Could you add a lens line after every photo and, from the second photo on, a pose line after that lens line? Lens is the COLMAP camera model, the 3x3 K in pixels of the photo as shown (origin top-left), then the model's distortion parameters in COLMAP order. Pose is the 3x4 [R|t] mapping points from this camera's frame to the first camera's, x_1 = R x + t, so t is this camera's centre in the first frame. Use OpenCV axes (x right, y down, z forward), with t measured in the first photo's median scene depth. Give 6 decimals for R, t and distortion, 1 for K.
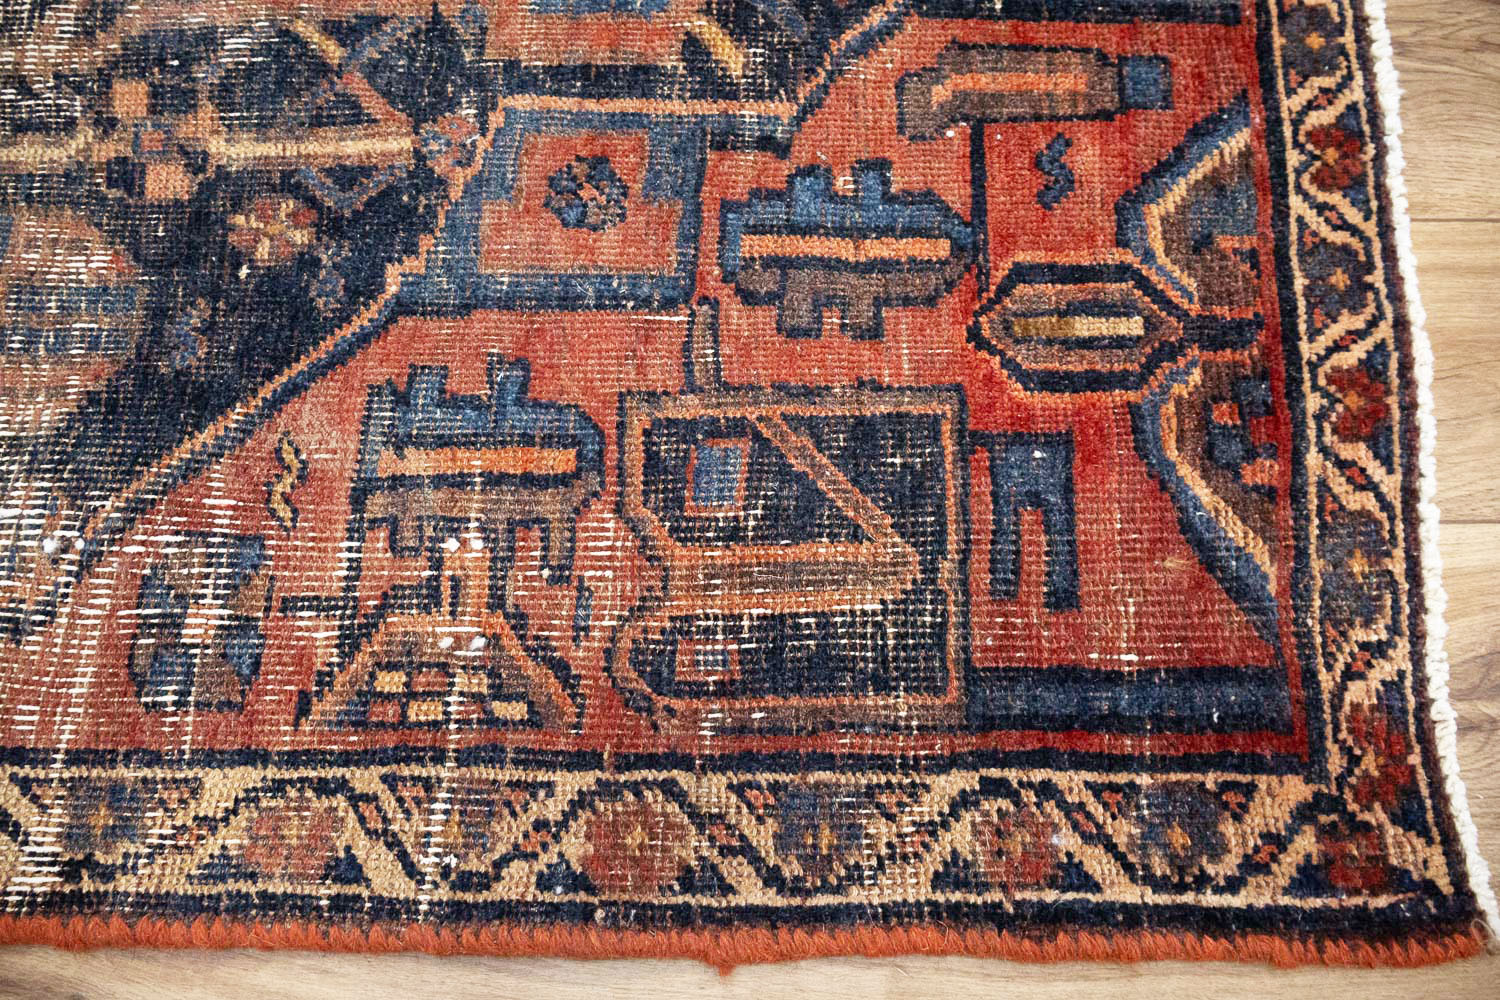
lens RADIAL K [[1256.9, 0, 750.0], [0, 1256.9, 500.0], [0, 0, 1]] dist [0.000434, 0.002516]
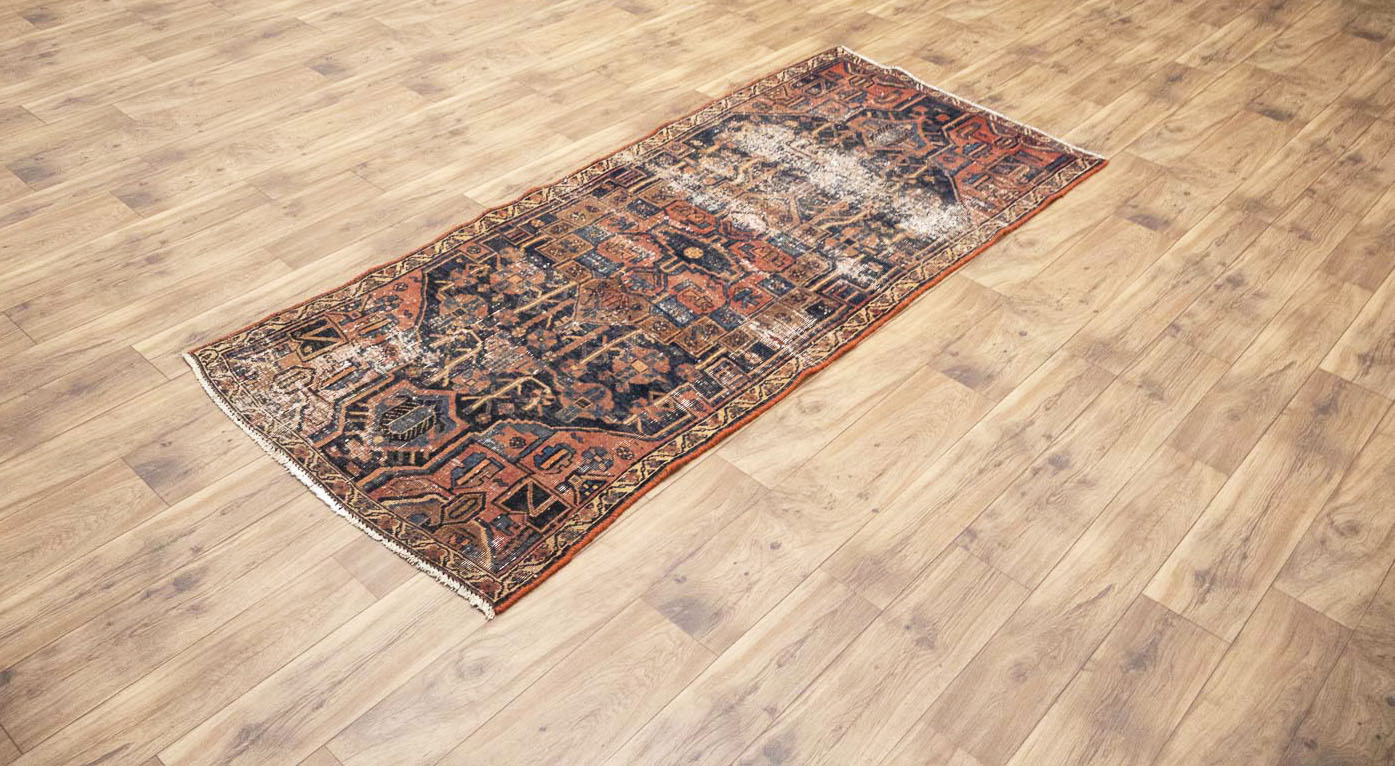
lens RADIAL K [[1153.3, 0, 619.1], [0, 1153.3, 384.3], [0, 0, 1]] dist [-0.013471, 0.001748]
pose [[0.694739, -0.458980, 0.553782, -5.576222], [0.686675, 0.652368, -0.320769, 1.353490], [-0.214043, 0.603119, 0.768396, -2.707661]]
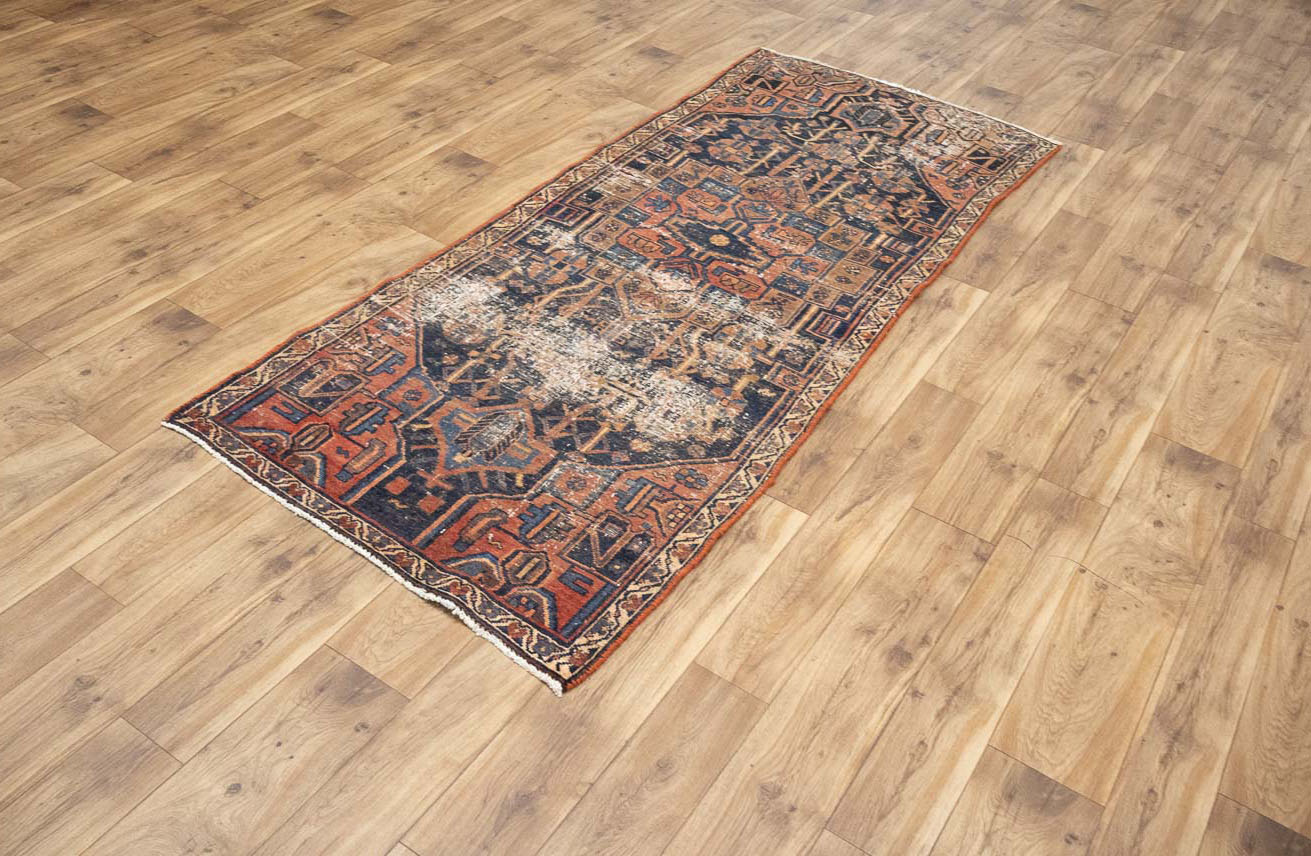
lens RADIAL K [[1175.2, 0, 610.0], [0, 1175.2, 427.5], [0, 0, 1]] dist [-0.009051, 0.006175]
pose [[-0.566293, 0.494570, -0.659328, 2.523007], [-0.810885, -0.191083, 0.553130, -3.469945], [0.147575, 0.847873, 0.509248, -1.034772]]
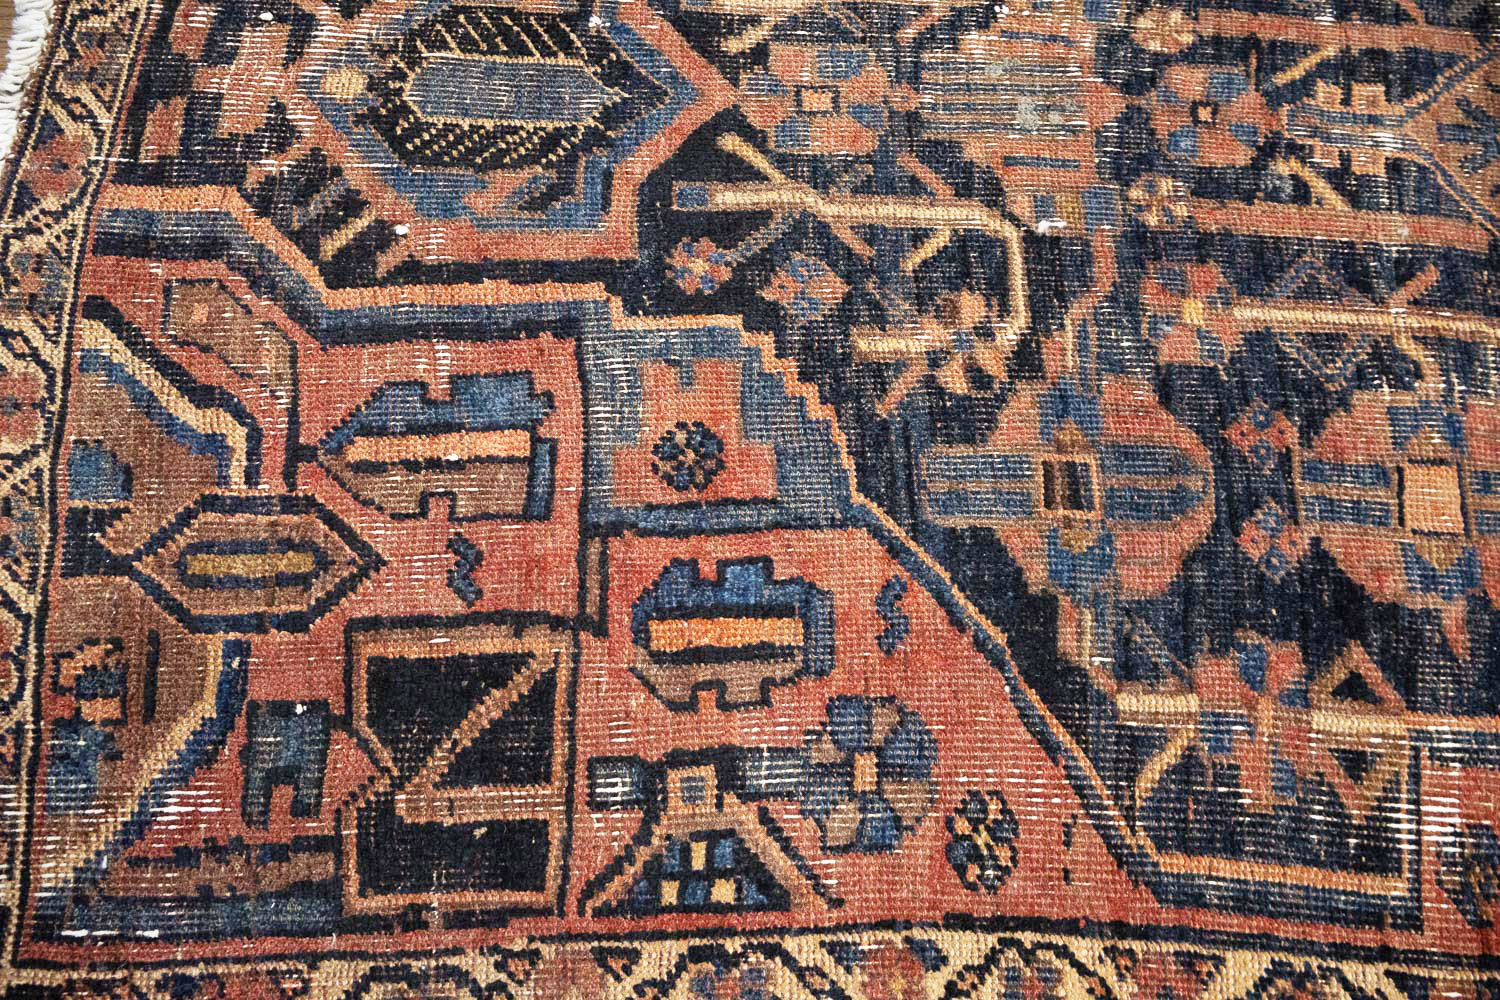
lens RADIAL K [[1256.9, 0, 750.0], [0, 1256.9, 500.0], [0, 0, 1]] dist [0.000434, 0.002516]
pose [[0.999002, 0.043743, 0.008976, -3.401680], [-0.042834, 0.995524, -0.084243, -0.089163], [-0.012621, 0.083774, 0.996405, -0.156538]]
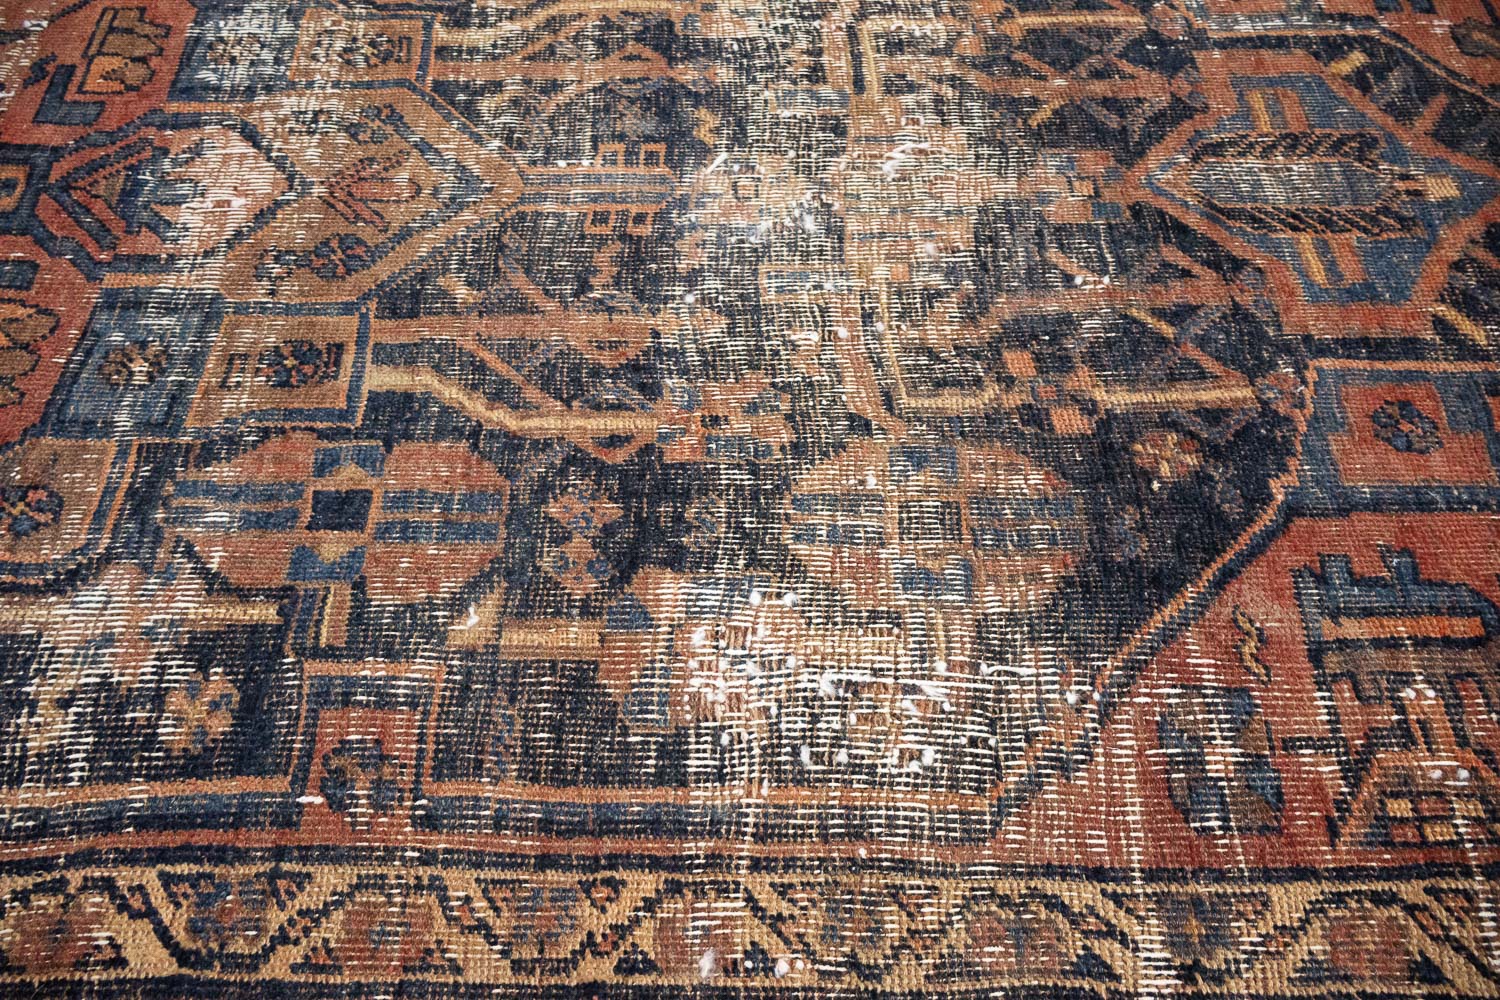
lens RADIAL K [[1256.9, 0, 750.0], [0, 1256.9, 500.0], [0, 0, 1]] dist [0.000434, 0.002516]
pose [[0.999803, -0.010066, 0.017093, -0.872372], [0.014969, 0.948257, -0.317151, 0.227690], [-0.013016, 0.317344, 0.948221, -0.159459]]
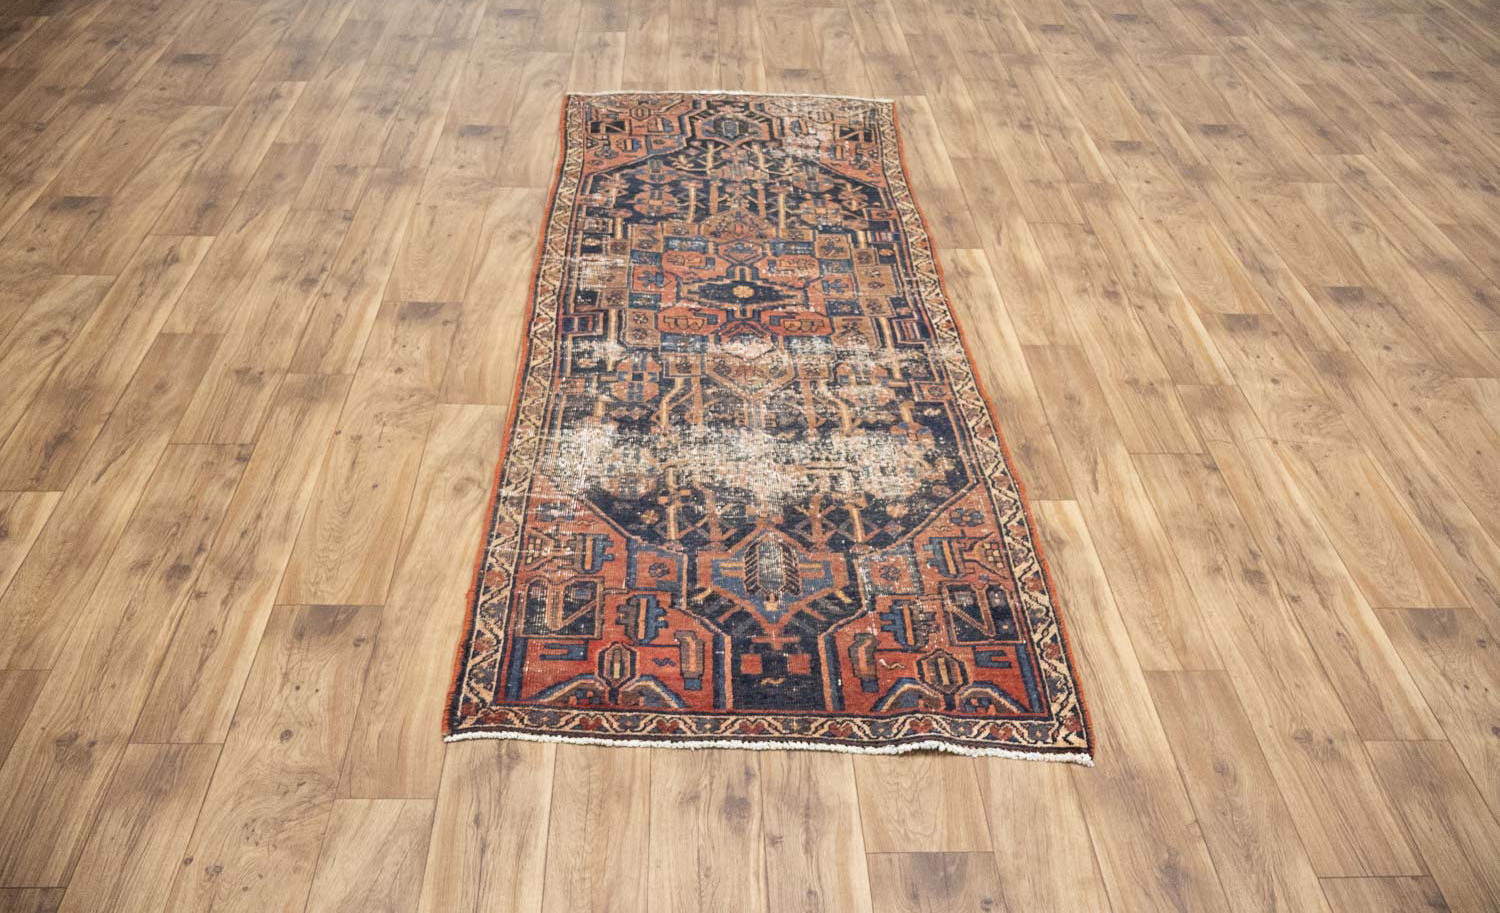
lens RADIAL K [[1198.3, 0, 731.7], [0, 1198.3, 456.4], [0, 0, 1]] dist [-0.004590, 0.000241]
pose [[0.027583, 0.625482, -0.779751, 2.822593], [-0.972494, 0.197275, 0.123844, -1.095228], [0.231288, 0.754887, 0.613719, -1.663137]]
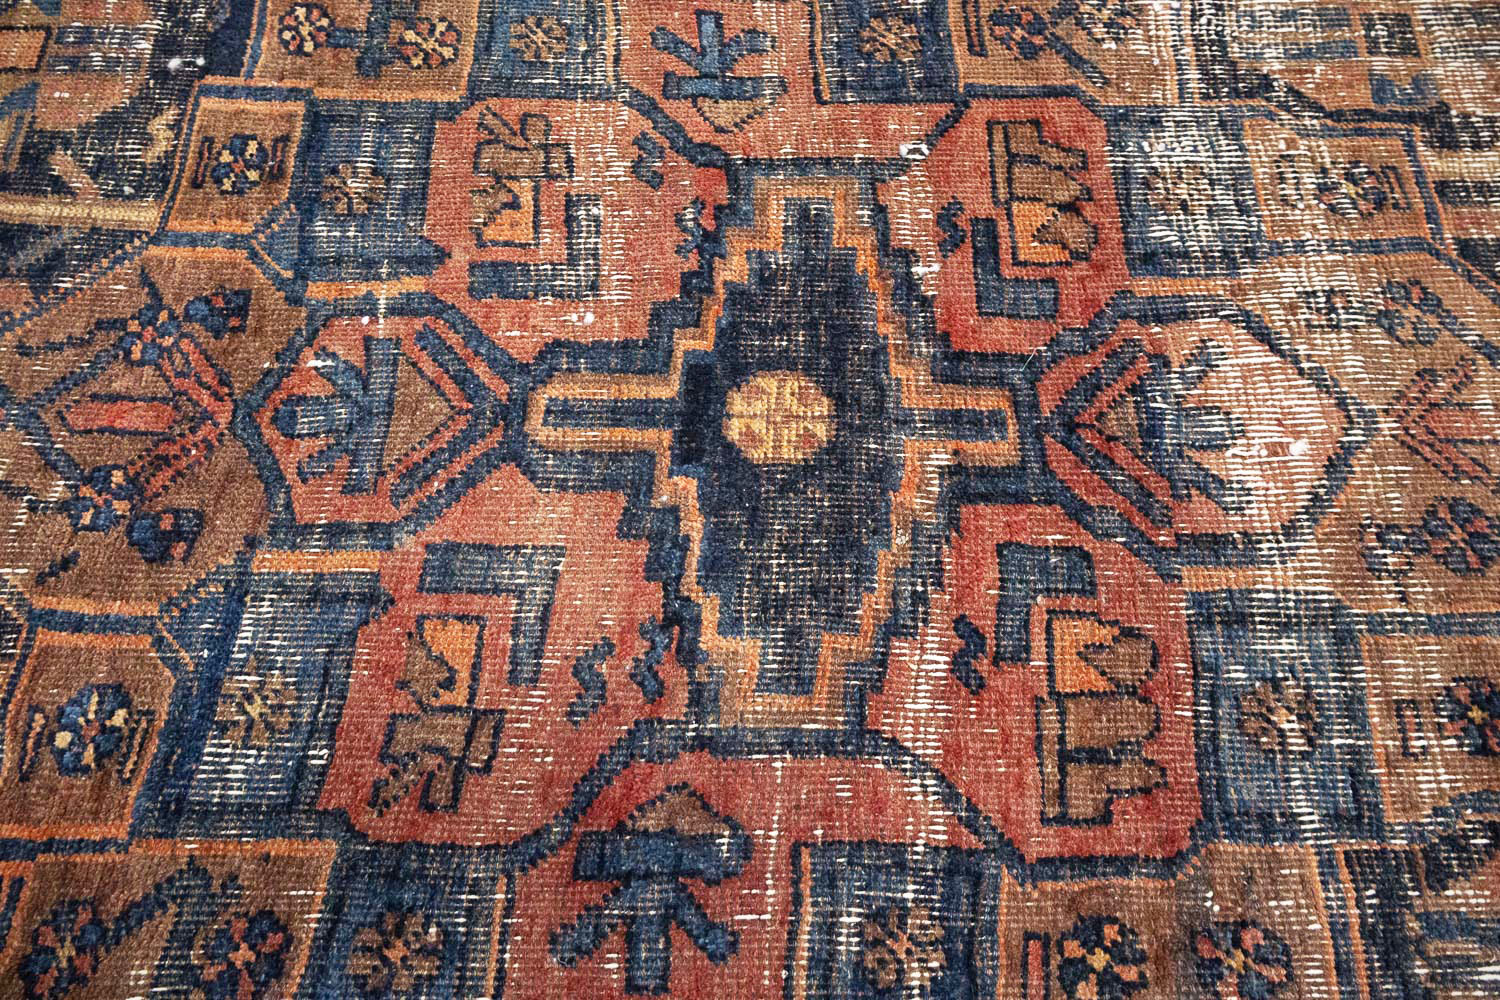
lens RADIAL K [[1256.9, 0, 750.0], [0, 1256.9, 500.0], [0, 0, 1]] dist [0.000434, 0.002516]
pose [[0.999999, -0.000925, -0.000768, -1.944719], [0.000791, 0.987328, -0.158689, -0.363544], [0.000905, 0.158688, 0.987328, 0.038426]]
